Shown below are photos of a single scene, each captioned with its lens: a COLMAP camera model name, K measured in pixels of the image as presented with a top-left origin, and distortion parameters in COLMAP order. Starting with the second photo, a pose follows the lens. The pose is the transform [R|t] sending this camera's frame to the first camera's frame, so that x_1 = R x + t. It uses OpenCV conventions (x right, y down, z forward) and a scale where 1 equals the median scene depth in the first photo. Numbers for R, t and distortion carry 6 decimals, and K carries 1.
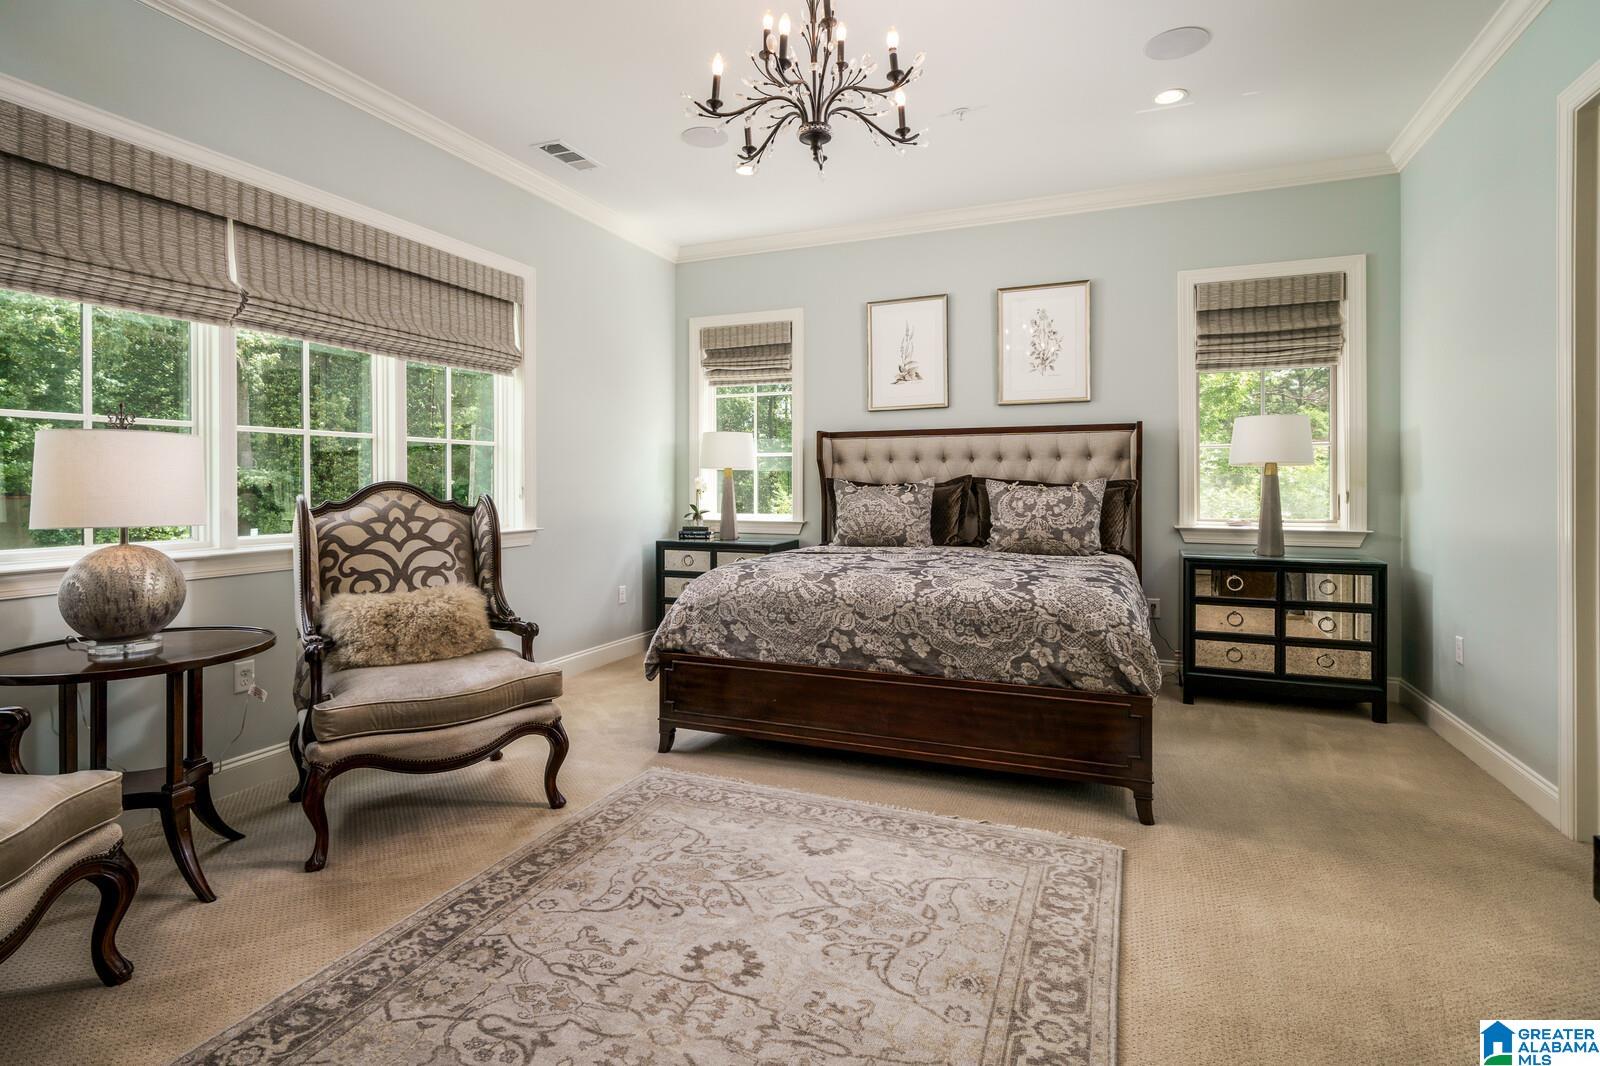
lens RADIAL K [[776.6, 0, 813.3], [0, 776.6, 492.6], [0, 0, 1]] dist [0.002791, 0.000551]
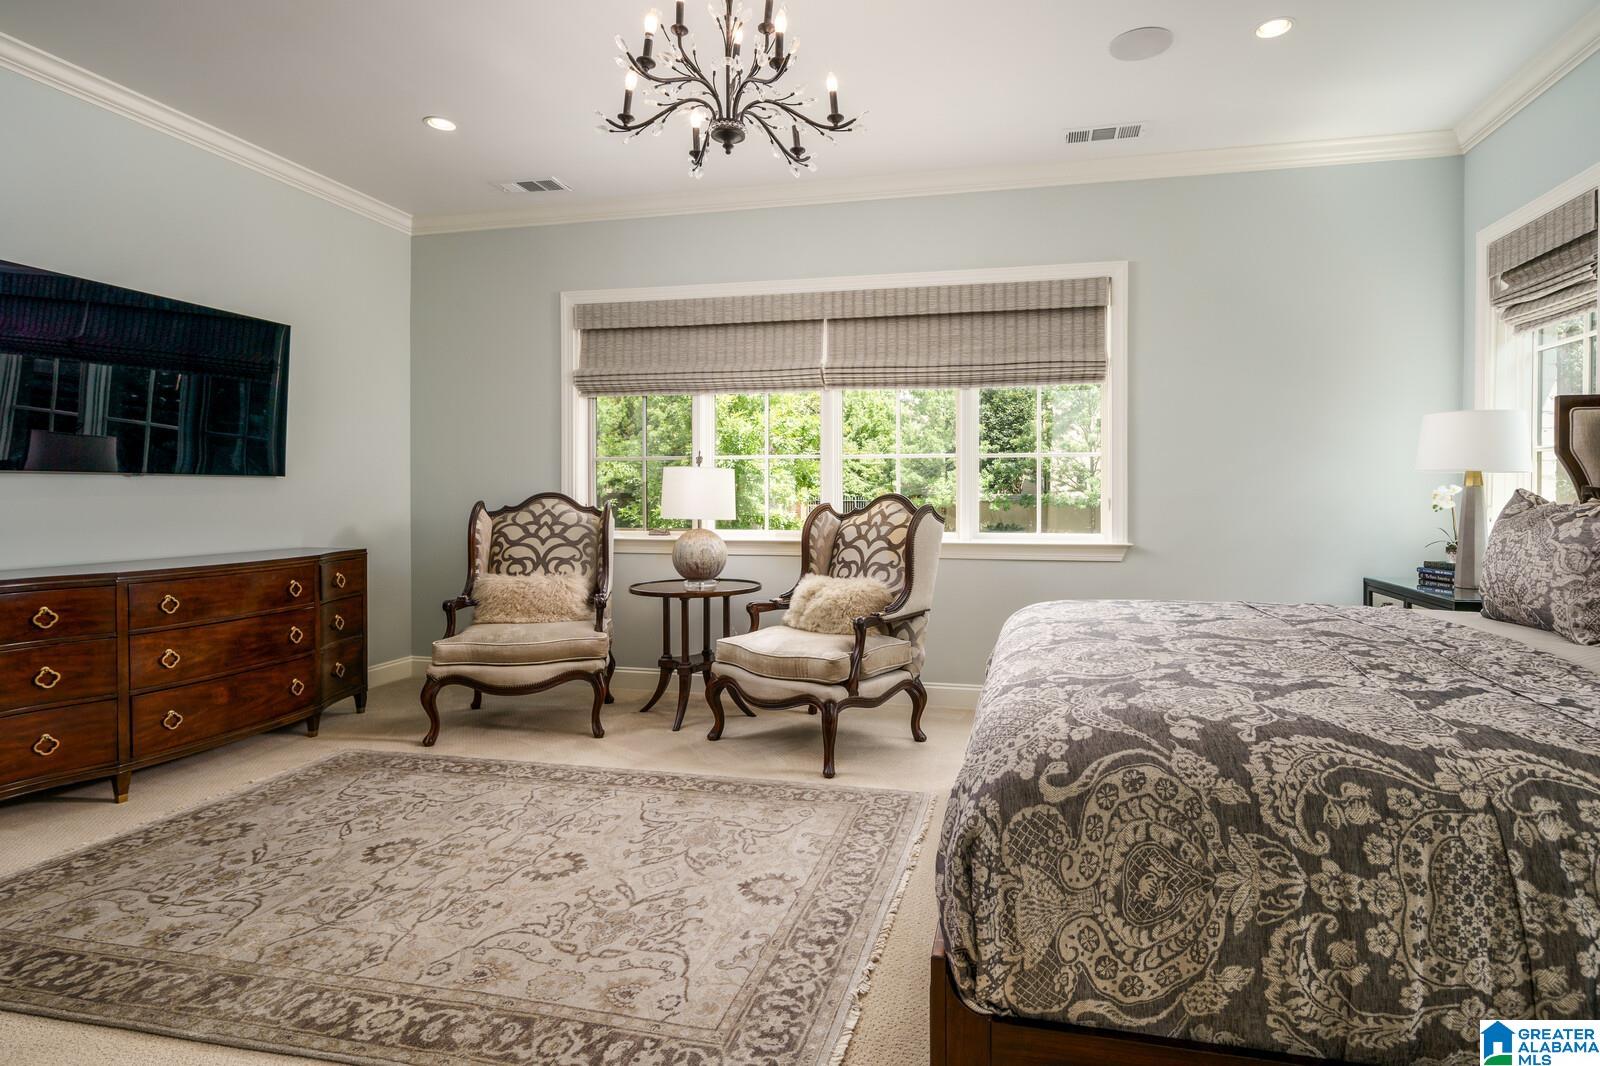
lens RADIAL K [[810.6, 0, 850.1], [0, 810.6, 505.8], [0, 0, 1]] dist [-0.000926, 0.001411]
pose [[0.180016, 0.022125, -0.983415, 0.926110], [-0.005421, 0.999754, 0.021501, -0.027953], [0.983649, 0.001460, 0.180092, 0.874210]]
